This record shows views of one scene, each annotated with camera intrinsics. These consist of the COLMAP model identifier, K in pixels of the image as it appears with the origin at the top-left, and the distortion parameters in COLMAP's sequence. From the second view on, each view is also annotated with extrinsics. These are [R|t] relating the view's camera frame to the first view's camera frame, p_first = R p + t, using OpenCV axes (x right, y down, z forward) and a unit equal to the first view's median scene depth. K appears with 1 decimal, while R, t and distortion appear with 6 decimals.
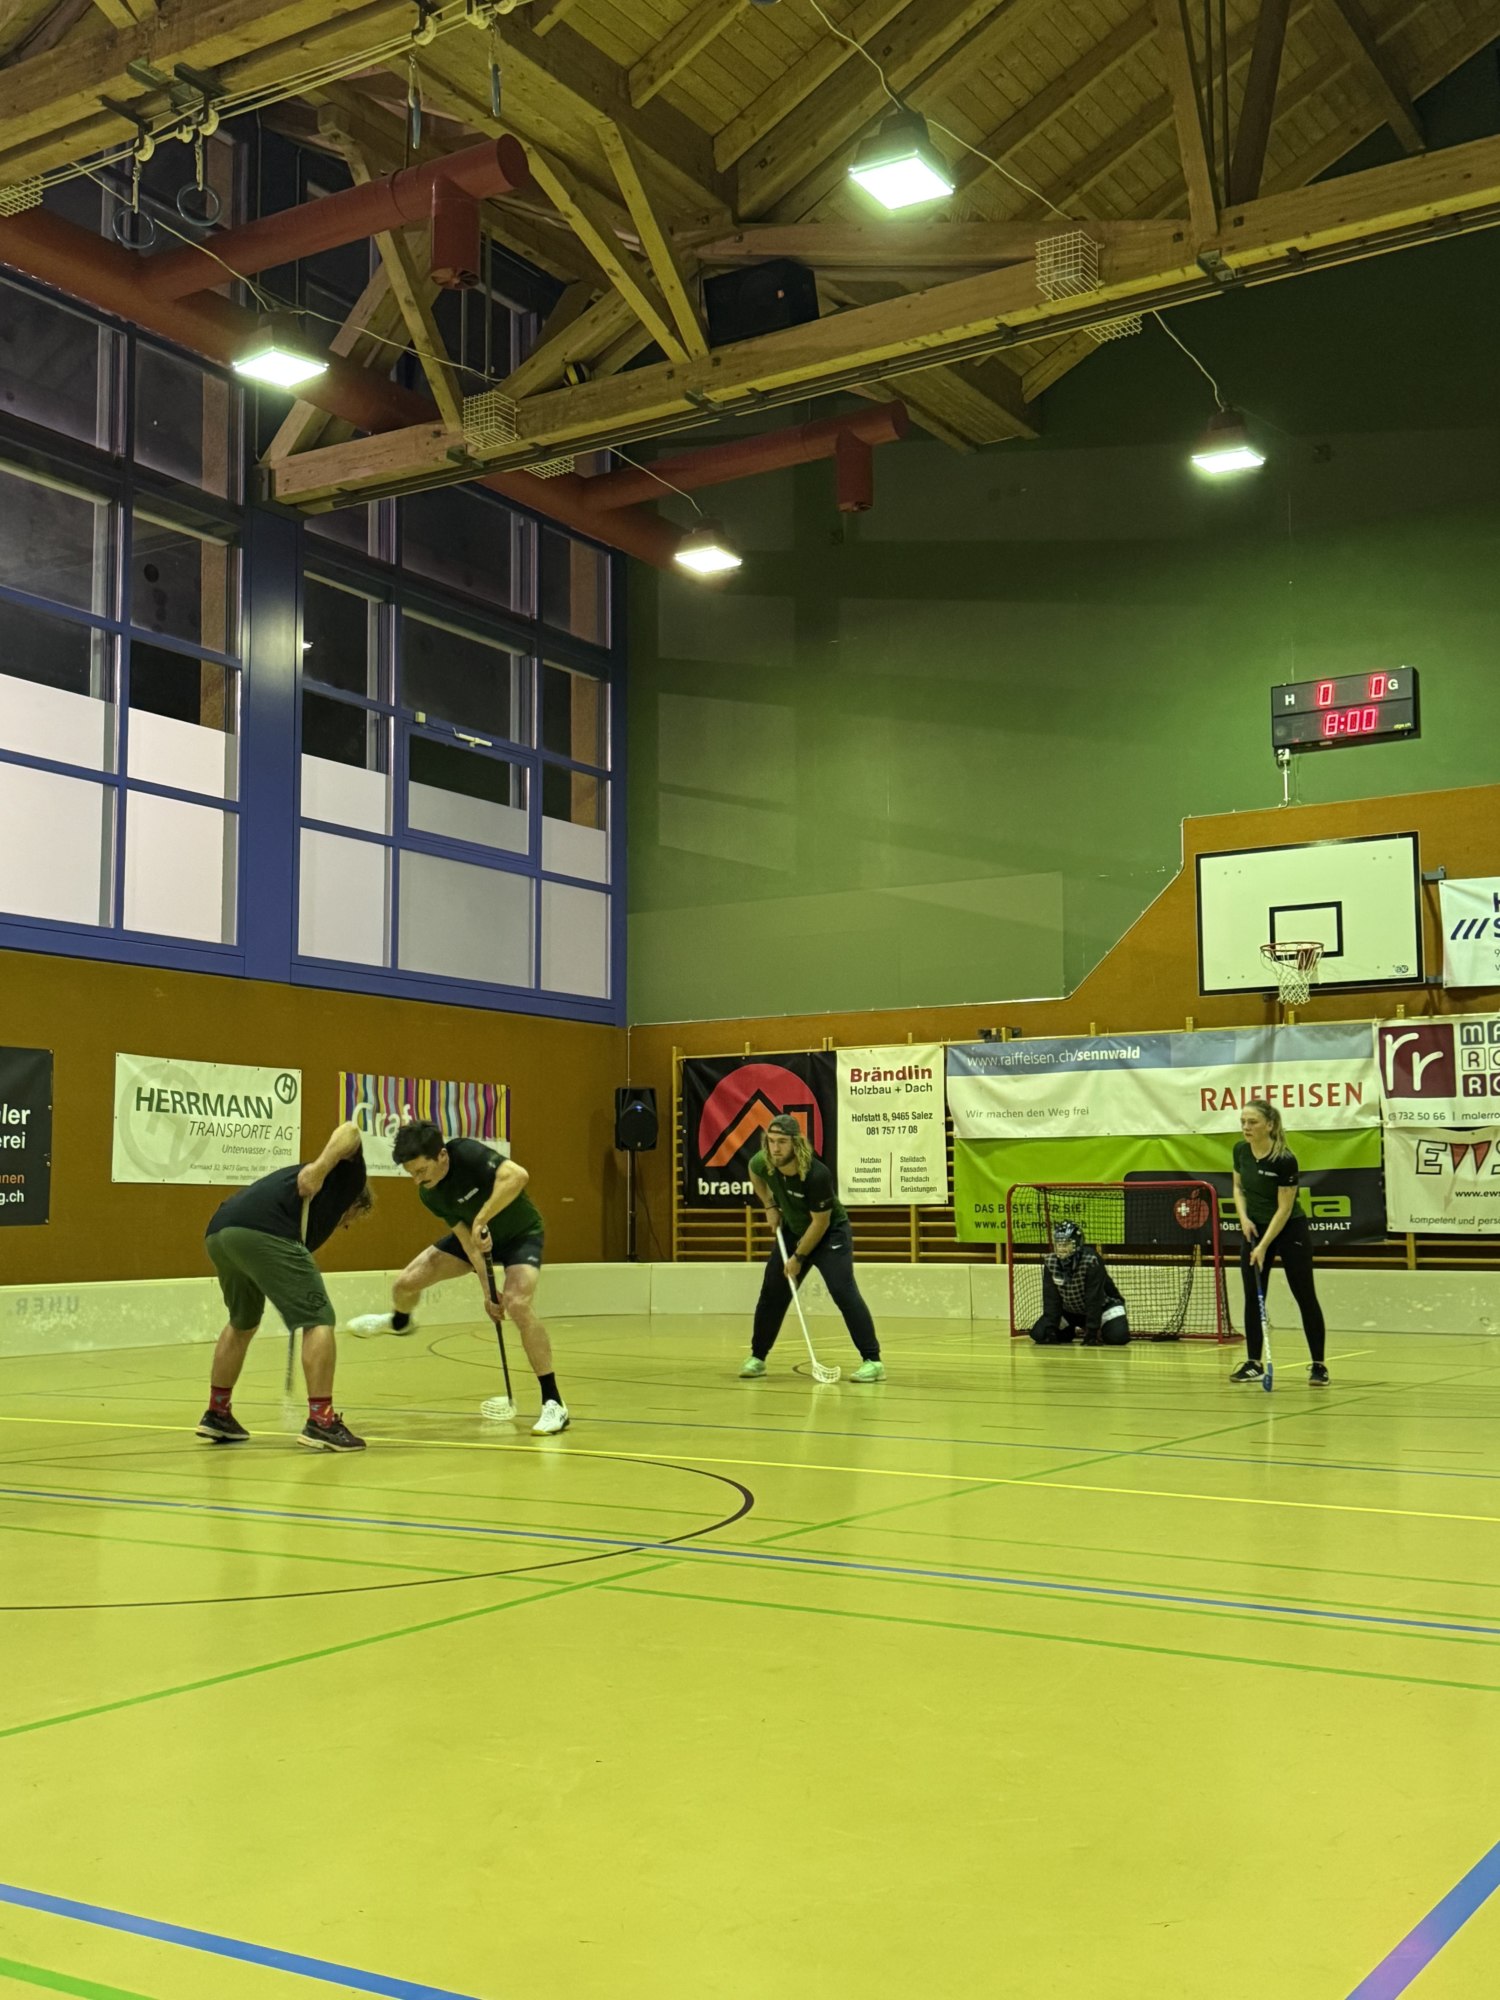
lens RADIAL K [[2162.9, 0, 693.6], [0, 2162.9, 1017.6], [0, 0, 1]] dist [0.106105, 0.000000]
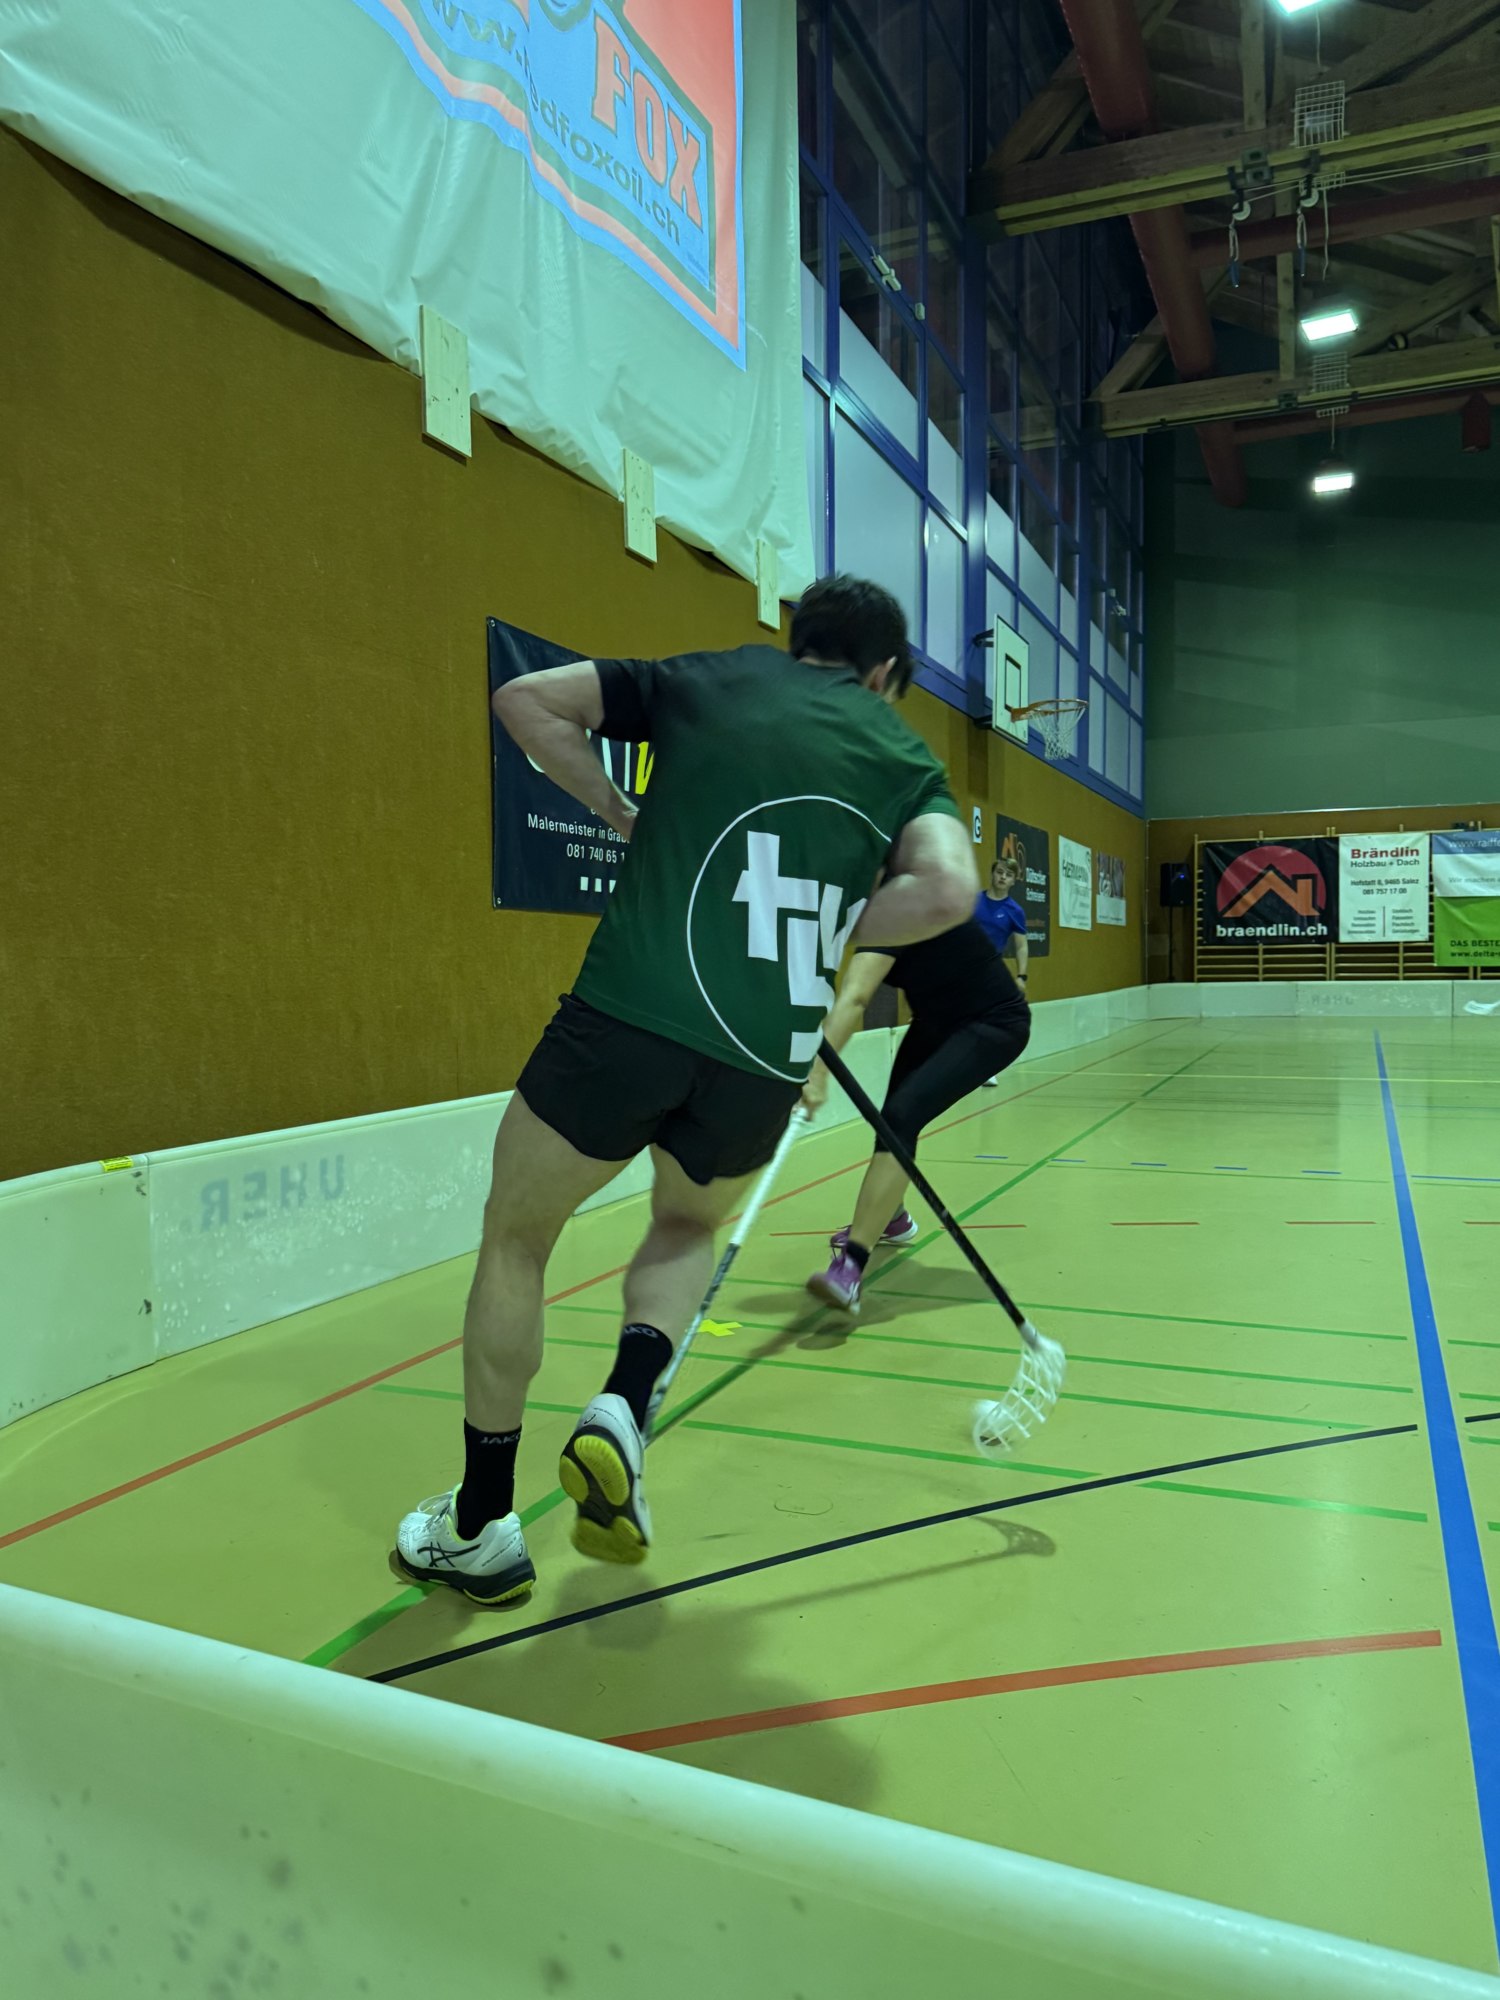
lens RADIAL K [[1469.2, 0, 743.0], [0, 1469.2, 1005.4], [0, 0, 1]] dist [0.064648, -0.064485]
pose [[0.984111, -0.014761, 0.176941, -0.563321], [-0.007659, 0.992082, 0.125357, 0.006225], [-0.177390, -0.124720, 0.976206, 0.089825]]
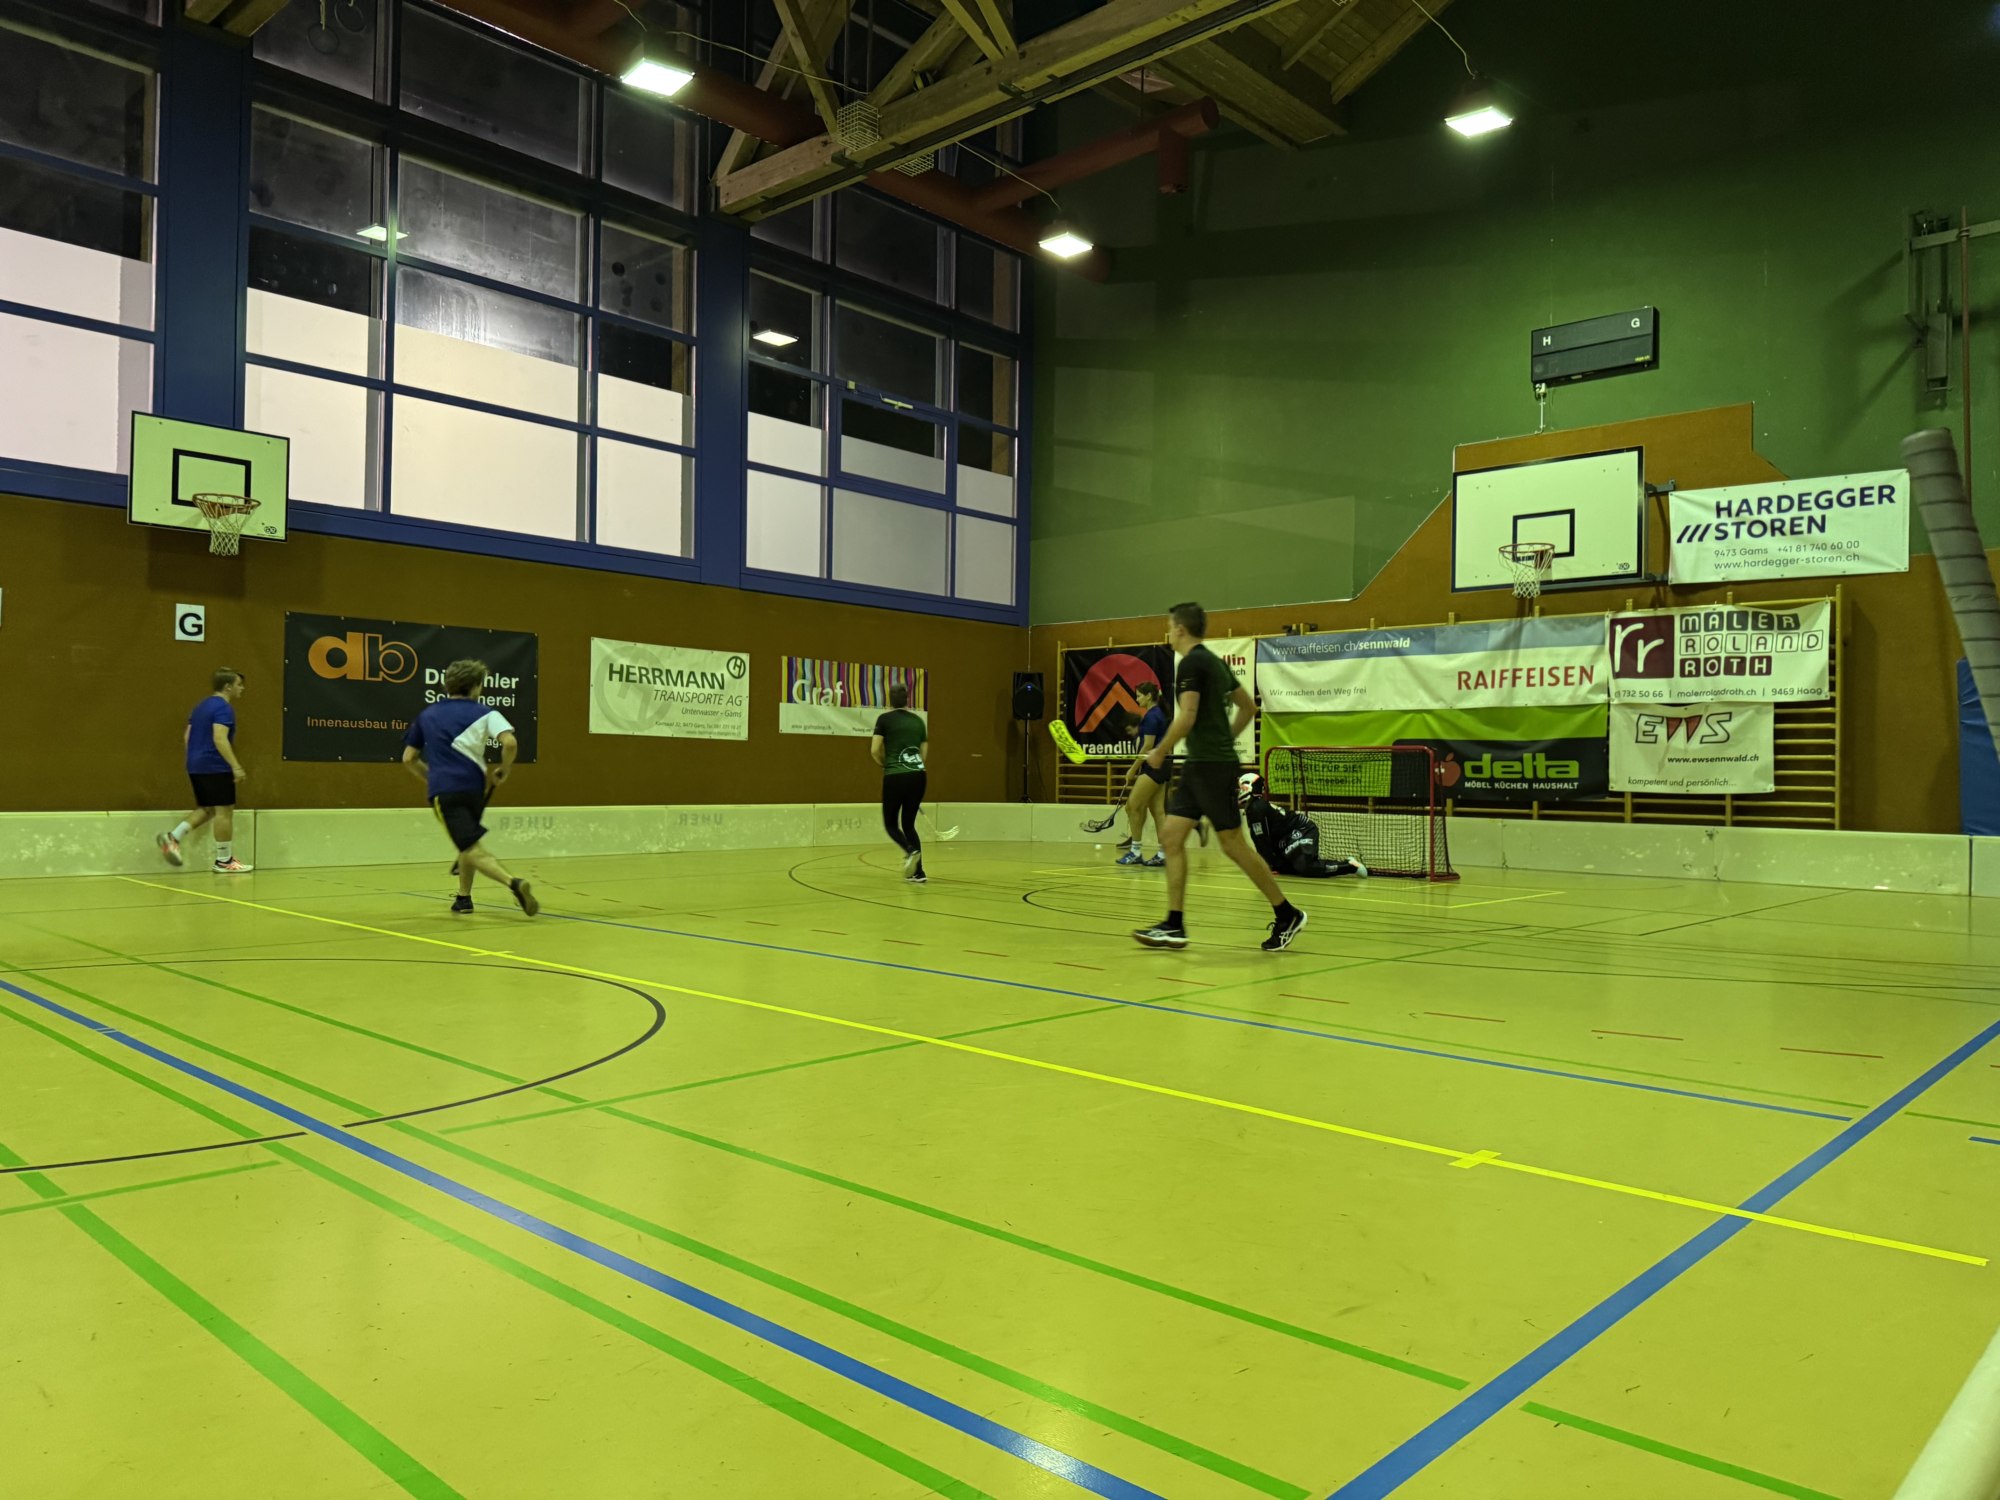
lens RADIAL K [[1425.2, 0, 959.2], [0, 1425.2, 761.1], [0, 0, 1]] dist [0.057141, -0.056606]
pose [[0.982206, 0.018537, -0.186892, 0.110326], [-0.002967, 0.996525, 0.083246, 0.016606], [0.187785, -0.081211, 0.978847, 0.160021]]
